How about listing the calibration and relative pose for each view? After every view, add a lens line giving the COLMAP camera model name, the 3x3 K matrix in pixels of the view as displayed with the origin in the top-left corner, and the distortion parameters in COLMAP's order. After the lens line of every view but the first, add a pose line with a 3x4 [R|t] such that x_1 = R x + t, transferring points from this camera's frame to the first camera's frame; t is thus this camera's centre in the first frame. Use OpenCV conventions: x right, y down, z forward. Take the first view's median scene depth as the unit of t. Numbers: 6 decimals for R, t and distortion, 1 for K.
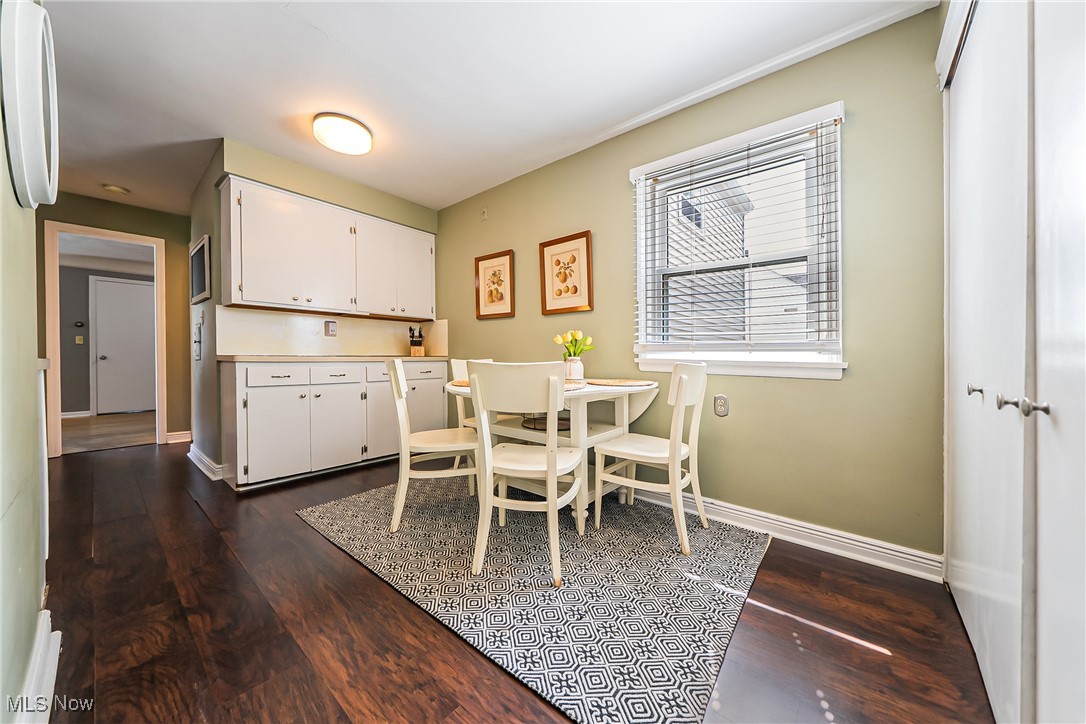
lens RADIAL K [[373.2, 0, 542.7], [0, 373.2, 361.7], [0, 0, 1]] dist [-0.000561, -0.000087]
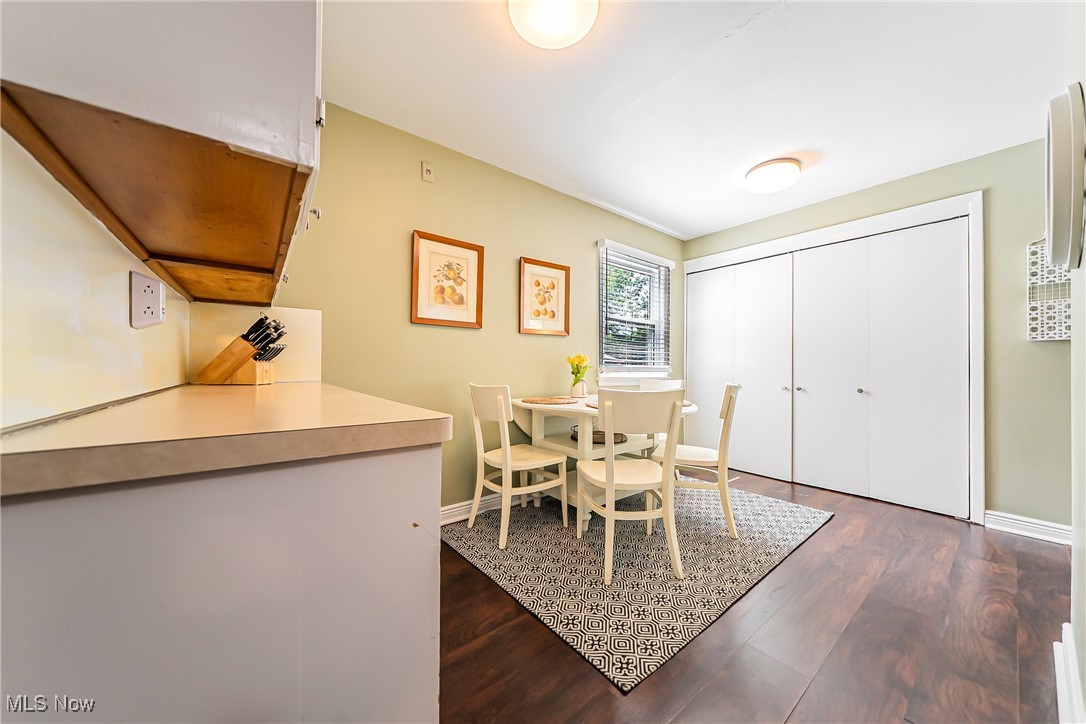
lens RADIAL K [[373.2, 0, 543.3], [0, 373.2, 360.2], [0, 0, 1]] dist [-0.000561, -0.000087]
pose [[0.205860, 0.009600, 0.978534, -0.978647], [0.006995, 0.999912, -0.011281, -0.049181], [-0.978556, 0.009167, 0.205775, 0.812332]]
